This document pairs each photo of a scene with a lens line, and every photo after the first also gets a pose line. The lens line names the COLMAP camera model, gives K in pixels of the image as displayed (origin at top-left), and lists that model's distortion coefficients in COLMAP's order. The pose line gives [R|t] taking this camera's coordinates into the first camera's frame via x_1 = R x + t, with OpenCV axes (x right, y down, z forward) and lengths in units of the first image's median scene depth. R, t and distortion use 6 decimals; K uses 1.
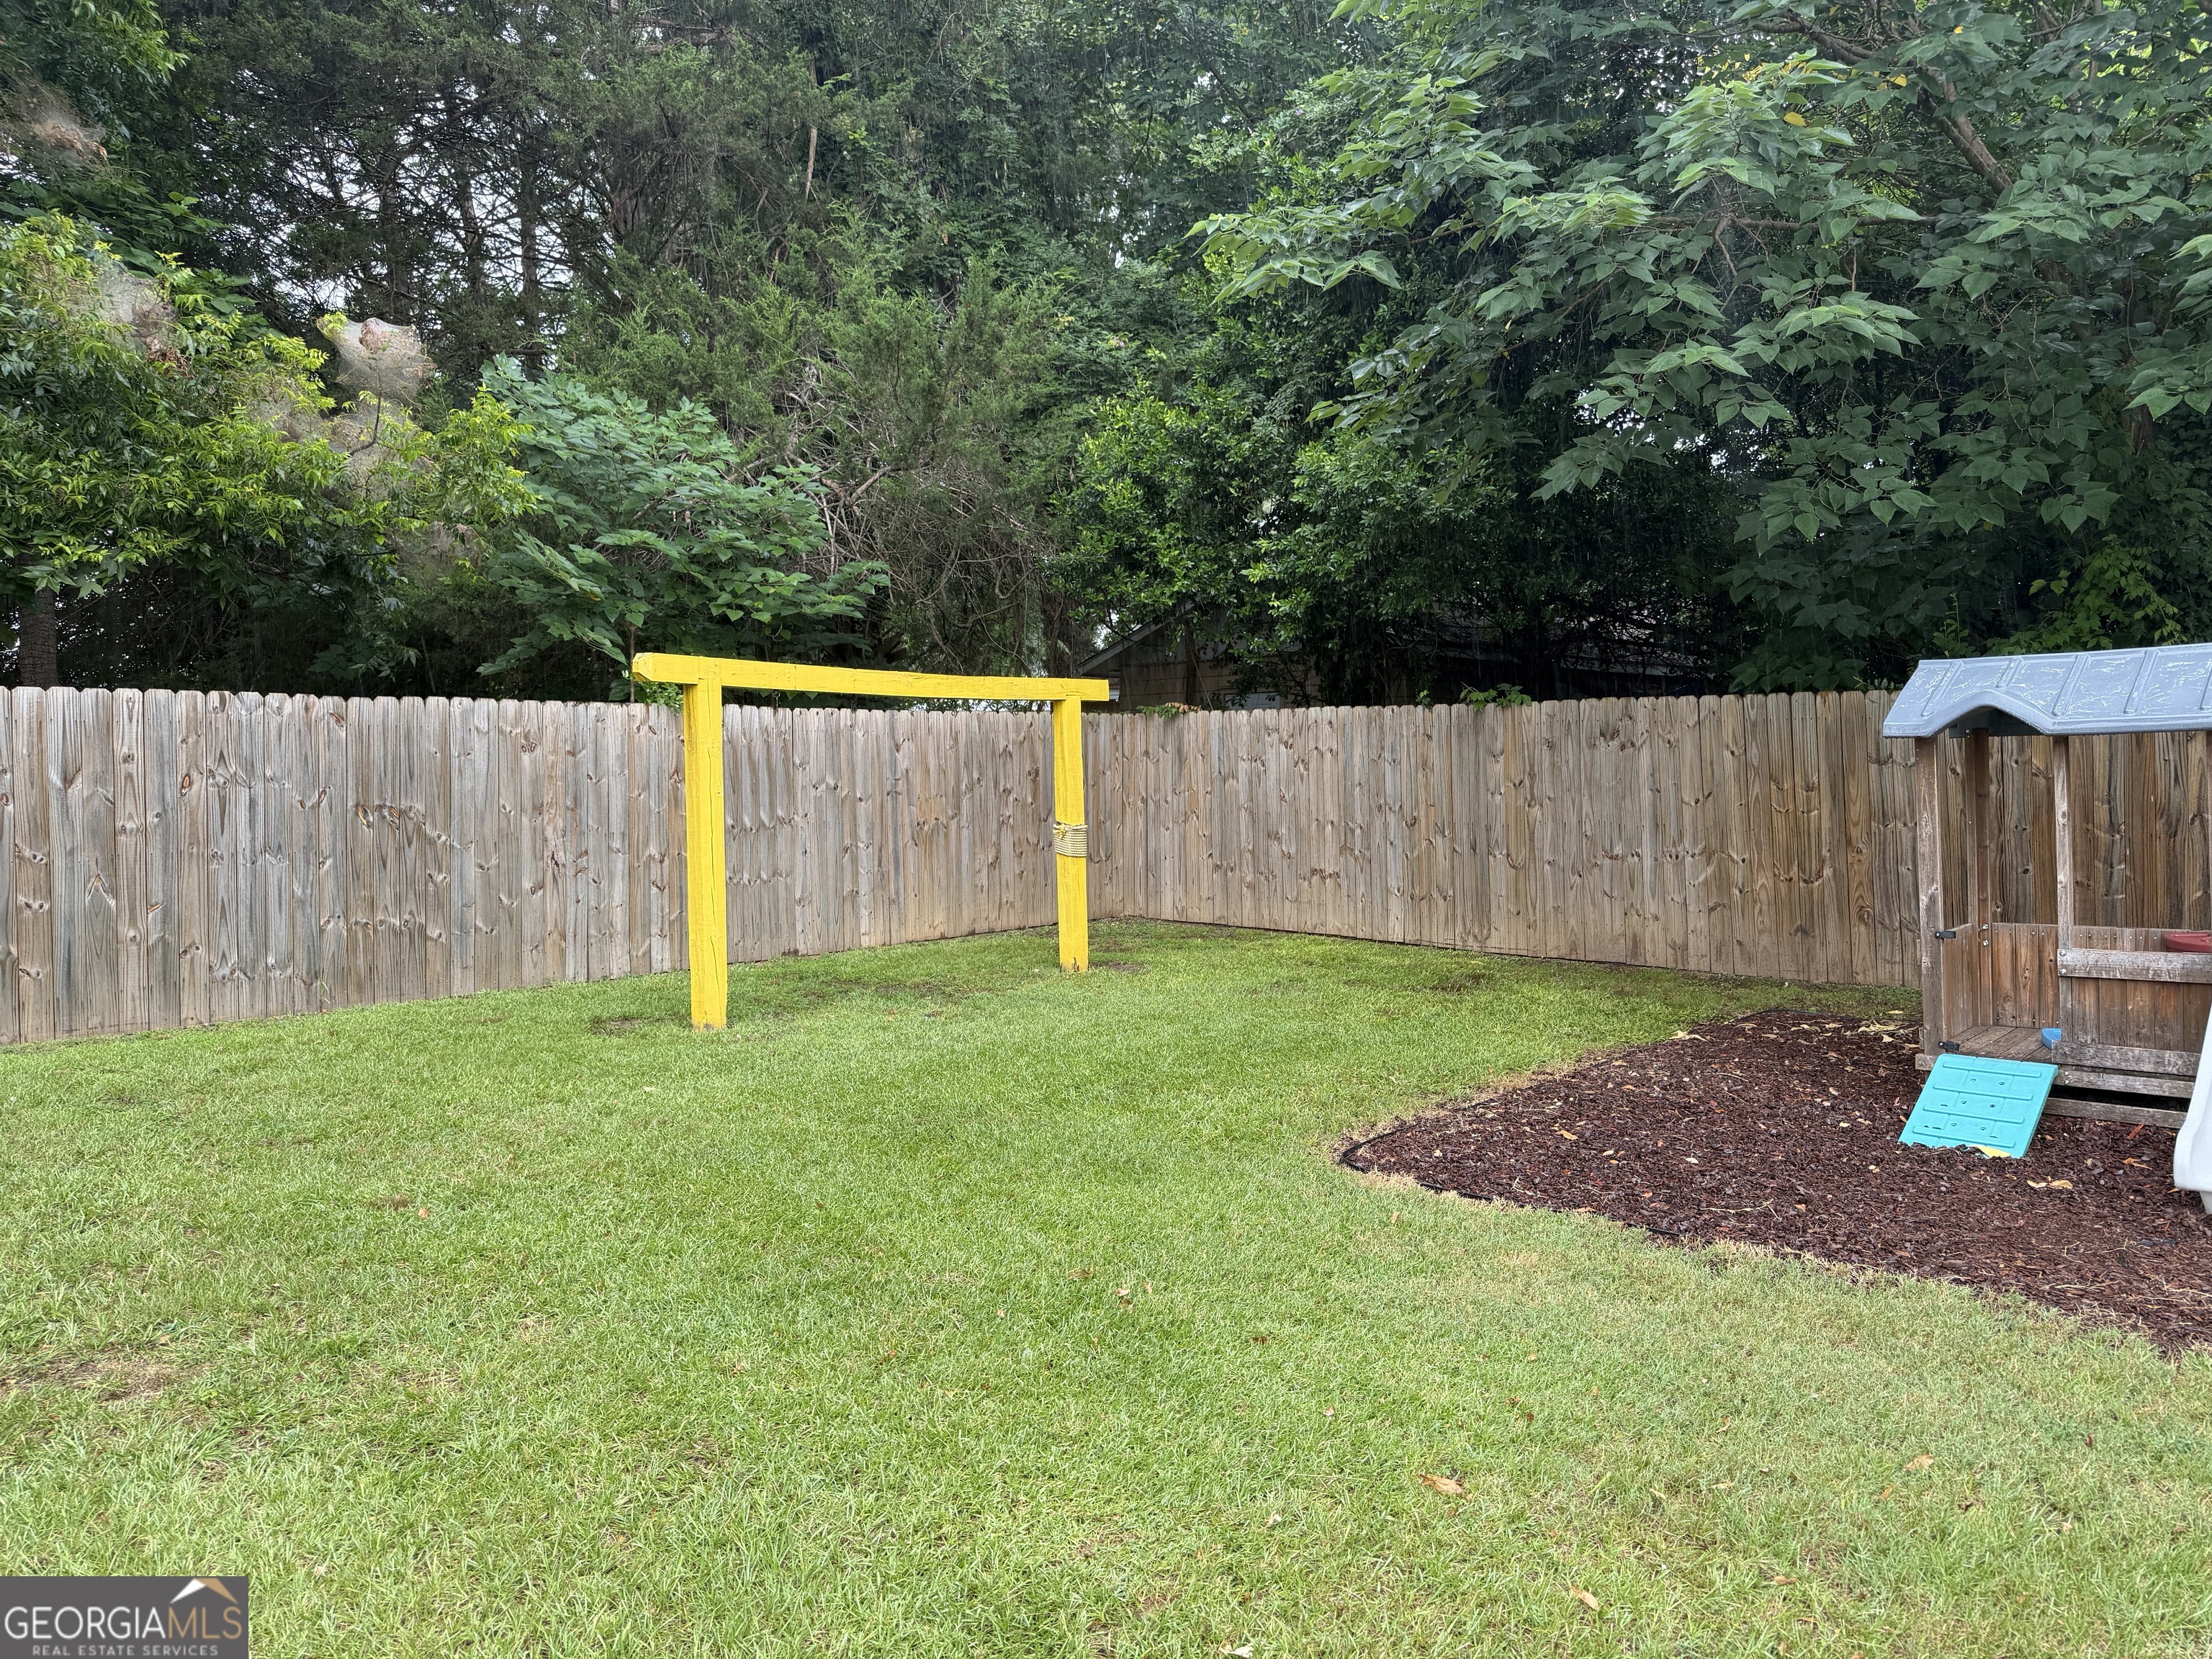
lens RADIAL K [[1525.8, 0, 1106.0], [0, 1525.8, 829.6], [0, 0, 1]] dist [0.015903, -0.020771]
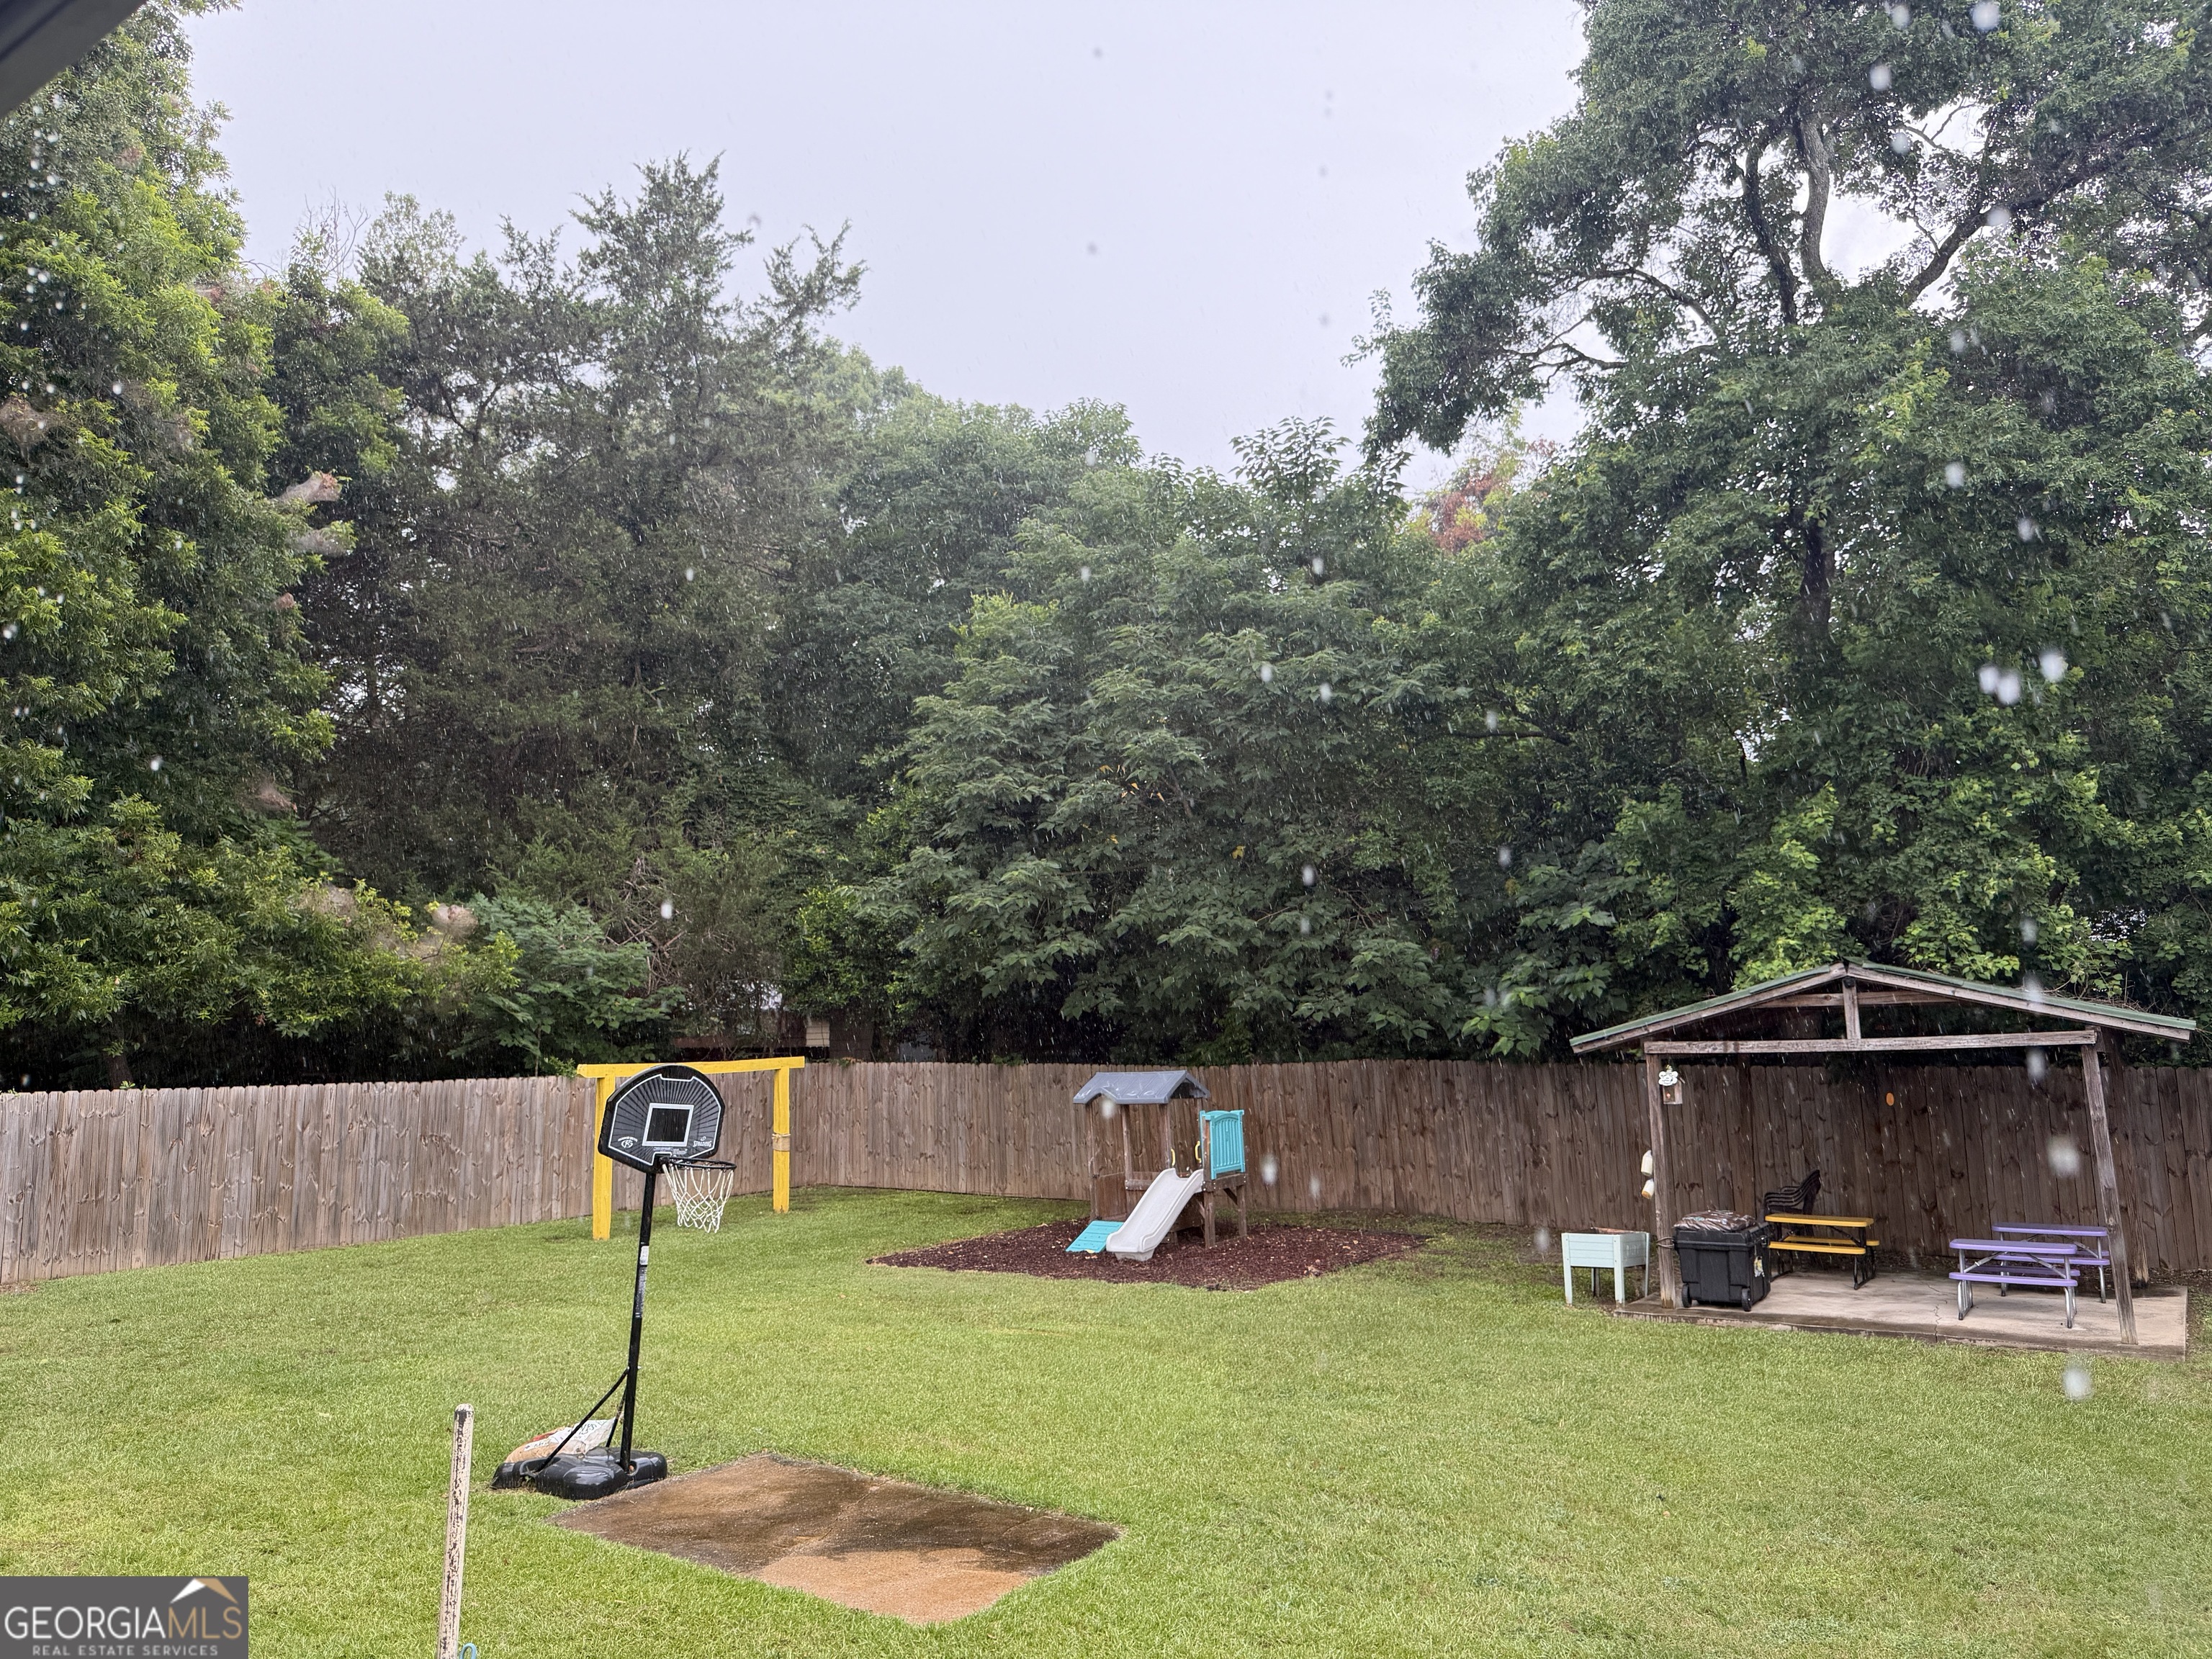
lens RADIAL K [[1525.8, 0, 1171.8], [0, 1525.8, 781.4], [0, 0, 1]] dist [0.015903, -0.020771]
pose [[0.978472, 0.023072, 0.205084, 0.056422], [0.020603, 0.977846, -0.208310, -0.027148], [-0.205346, 0.208051, 0.956320, -1.097487]]
